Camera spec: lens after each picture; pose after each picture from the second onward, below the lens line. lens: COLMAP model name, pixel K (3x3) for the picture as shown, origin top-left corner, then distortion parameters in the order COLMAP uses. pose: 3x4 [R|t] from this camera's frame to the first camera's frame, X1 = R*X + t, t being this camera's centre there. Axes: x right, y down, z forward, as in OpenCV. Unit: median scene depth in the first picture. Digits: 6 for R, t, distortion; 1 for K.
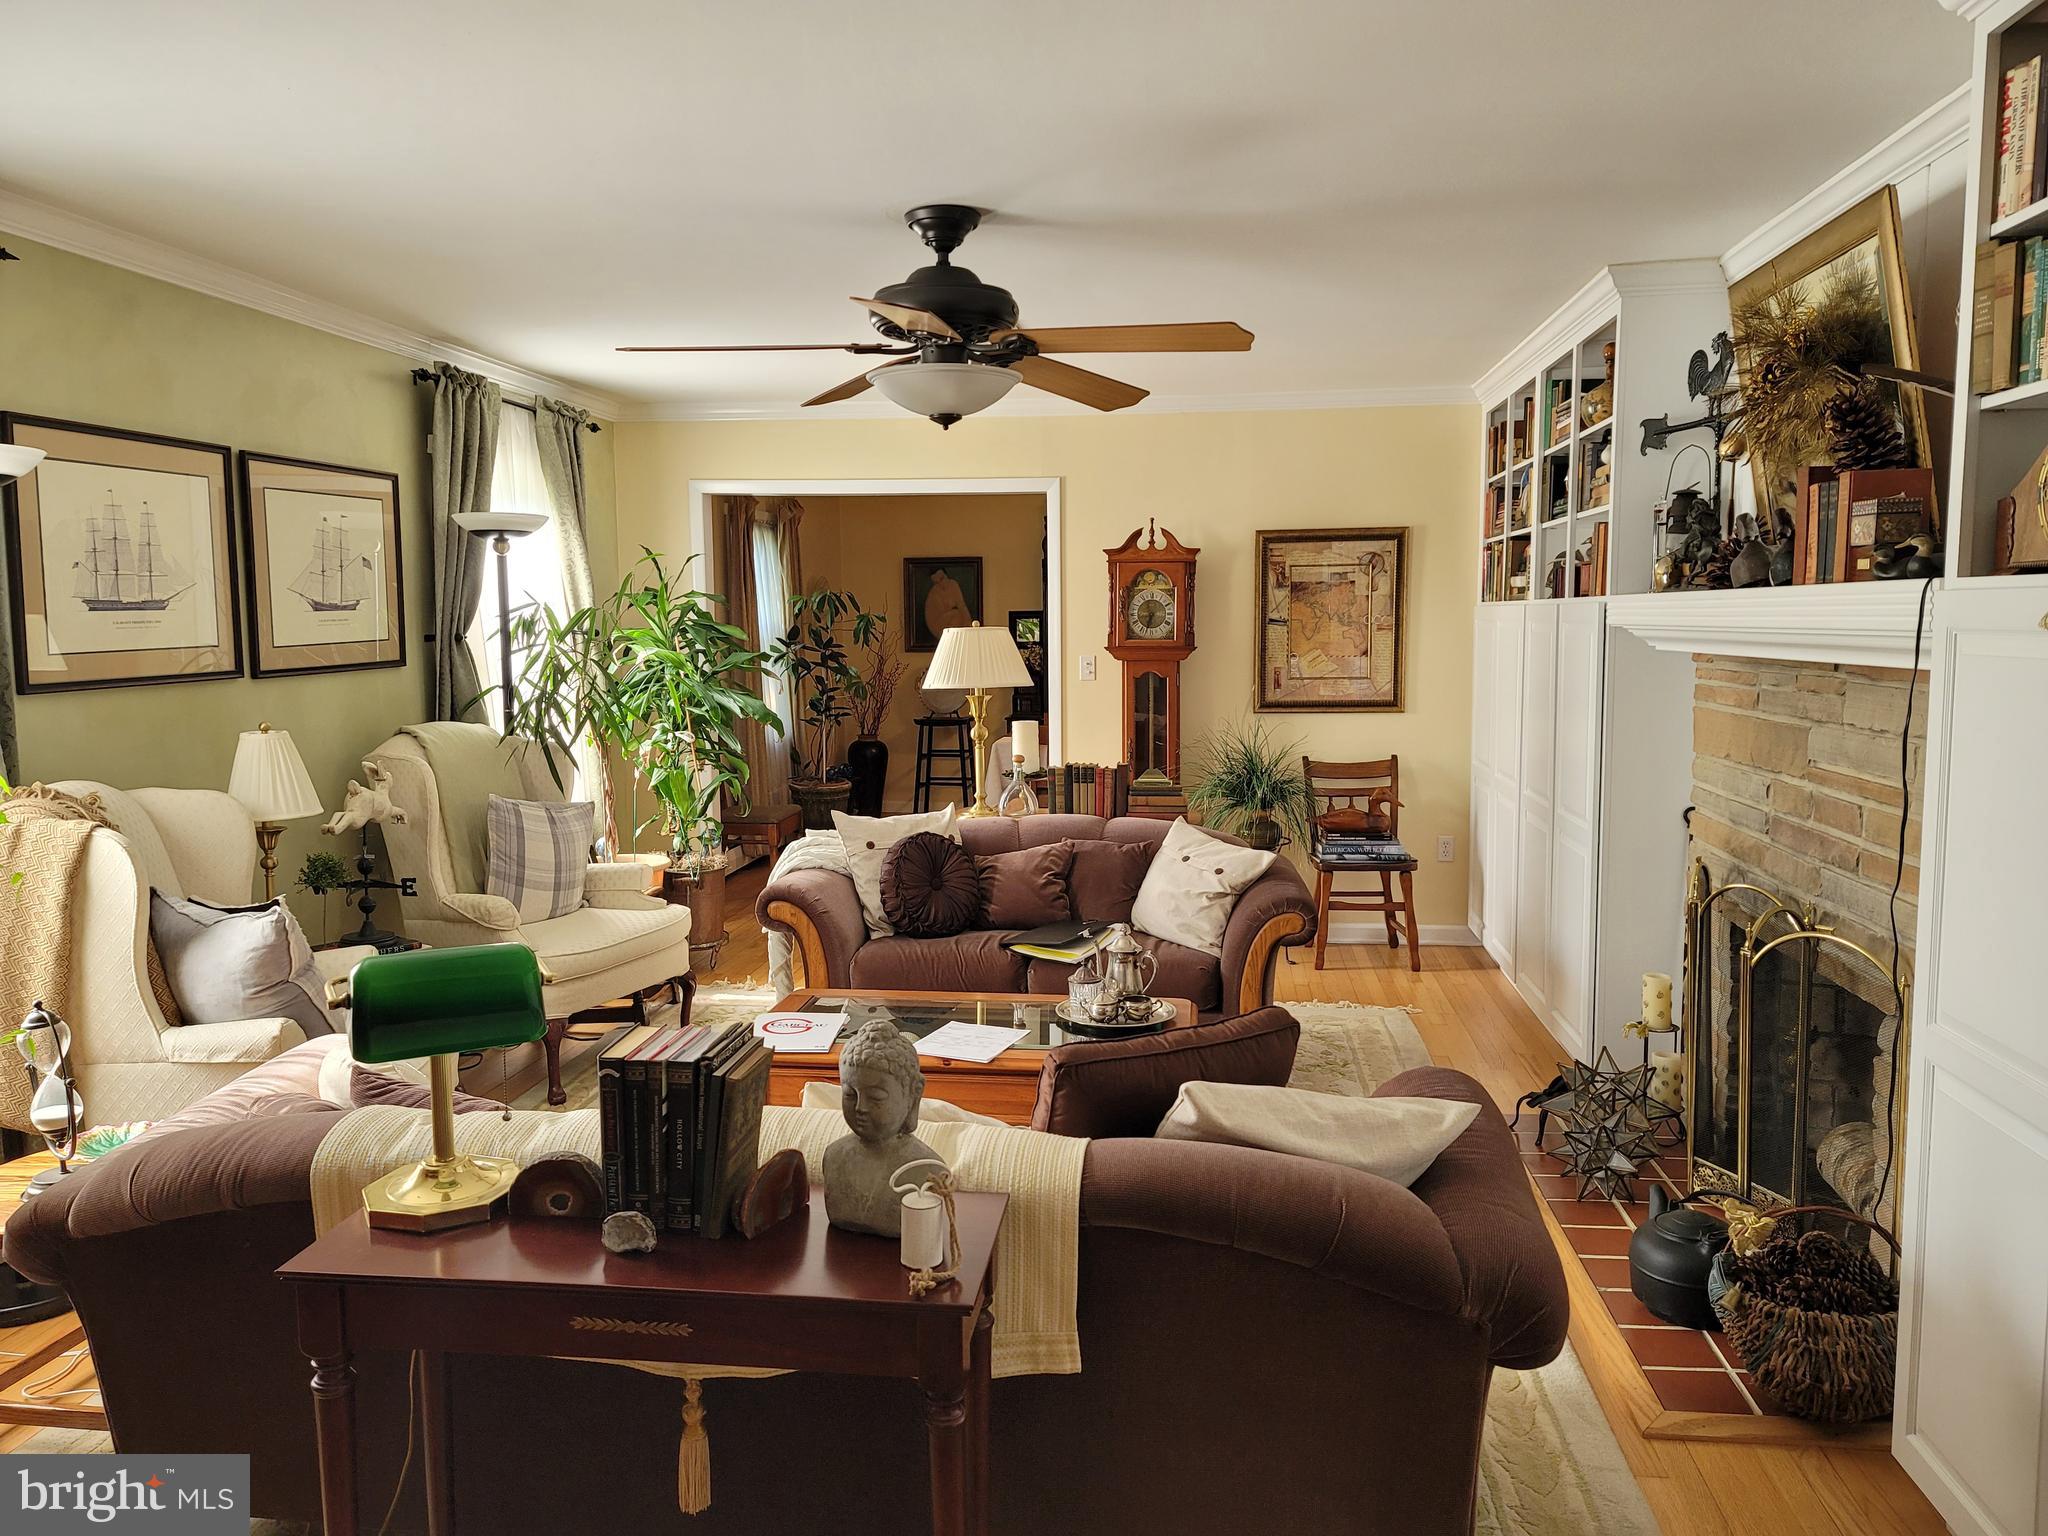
lens RADIAL K [[1500.2, 0, 1024.6], [0, 1500.2, 762.2], [0, 0, 1]] dist [0.068332, -0.034426]
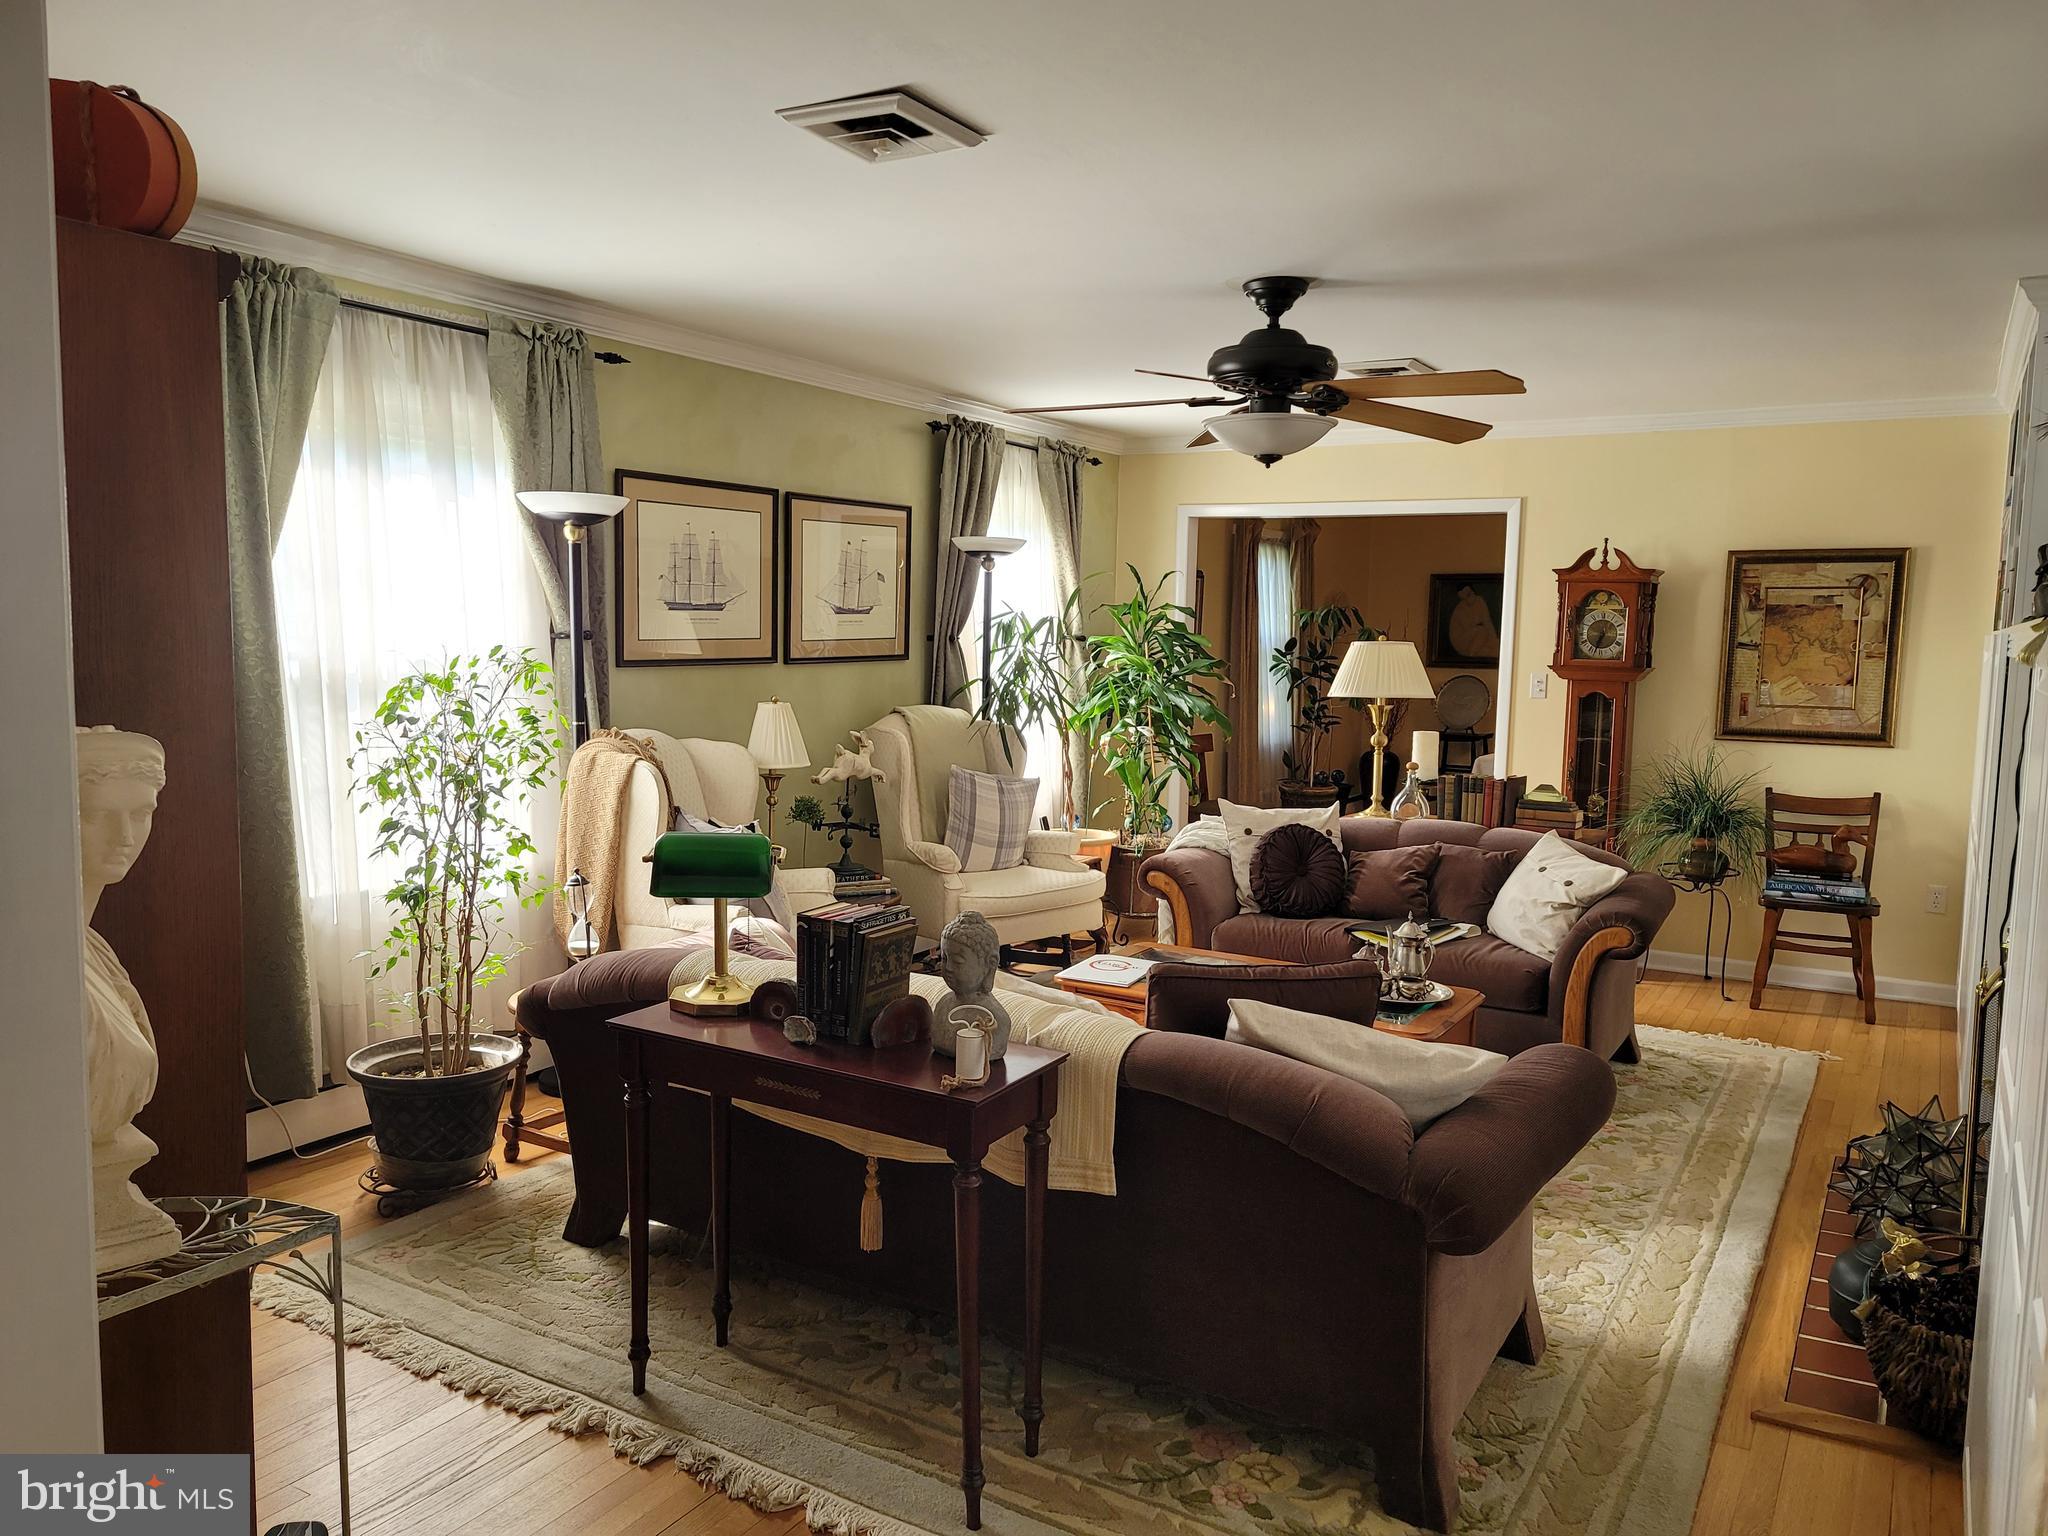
lens RADIAL K [[1500.2, 0, 1022.5], [0, 1500.2, 767.7], [0, 0, 1]] dist [0.068332, -0.034426]
pose [[0.915252, 0.064421, -0.397697, 0.198120], [-0.066379, 0.997755, 0.008856, 0.009303], [0.397375, 0.018293, 0.917474, -0.107911]]
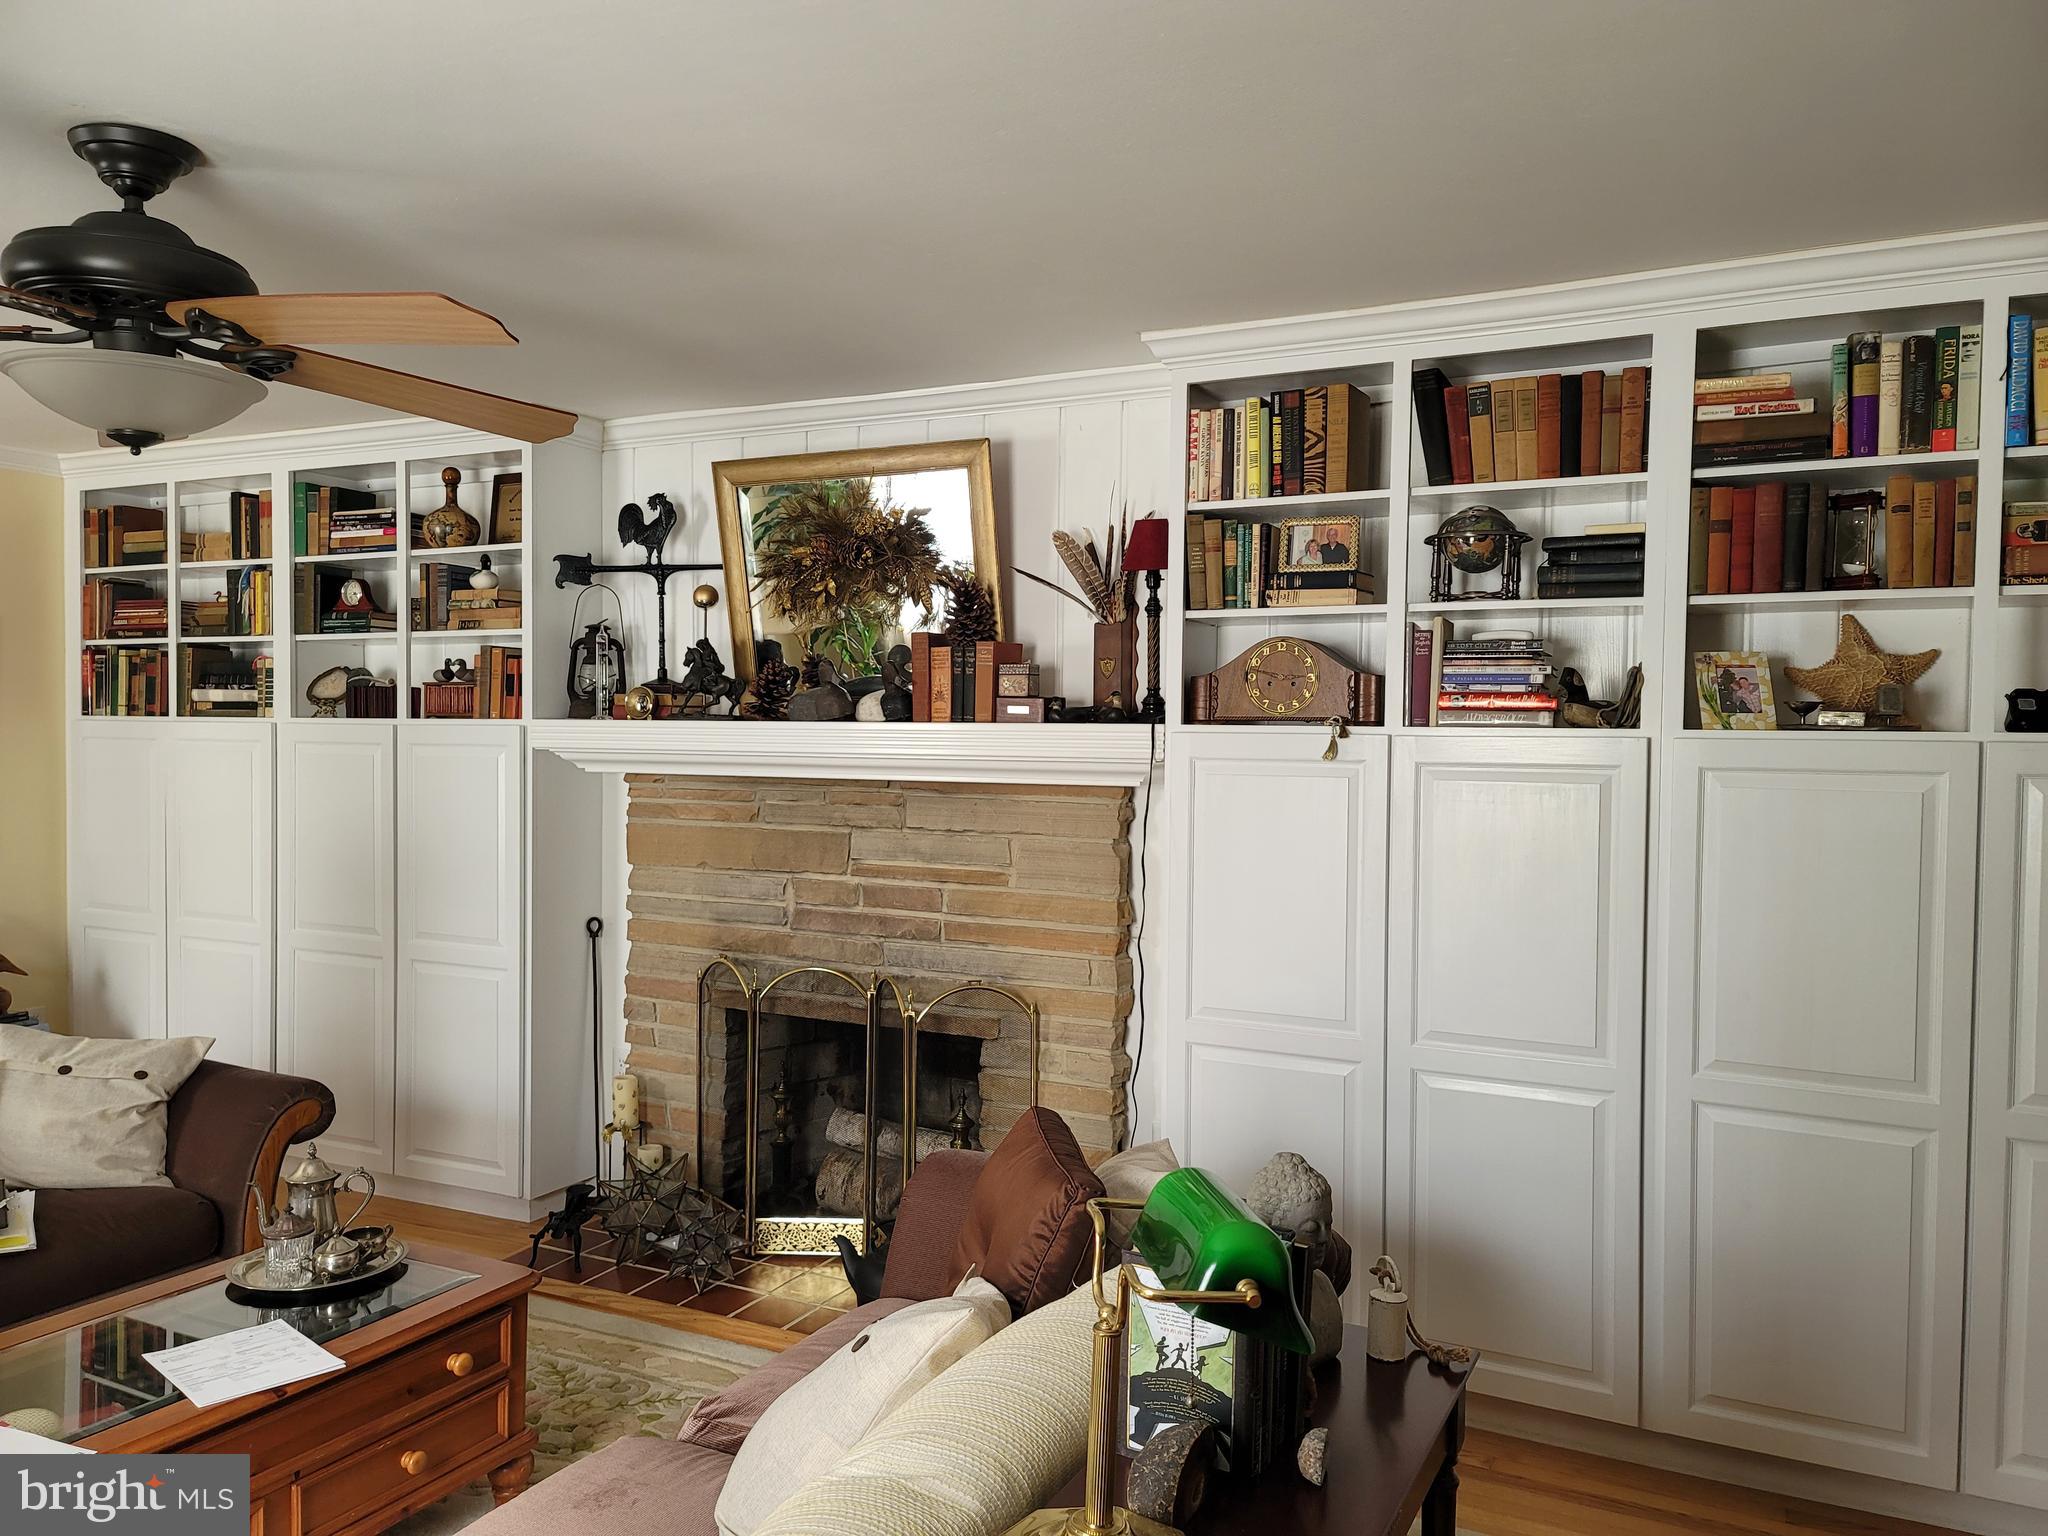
lens RADIAL K [[1500.2, 0, 1031.9], [0, 1500.2, 769.9], [0, 0, 1]] dist [0.068332, -0.034426]
pose [[0.342245, -0.013054, 0.939520, -0.438727], [0.078011, 0.996846, -0.014567, -0.033091], [-0.936367, 0.078278, 0.342183, 0.320700]]
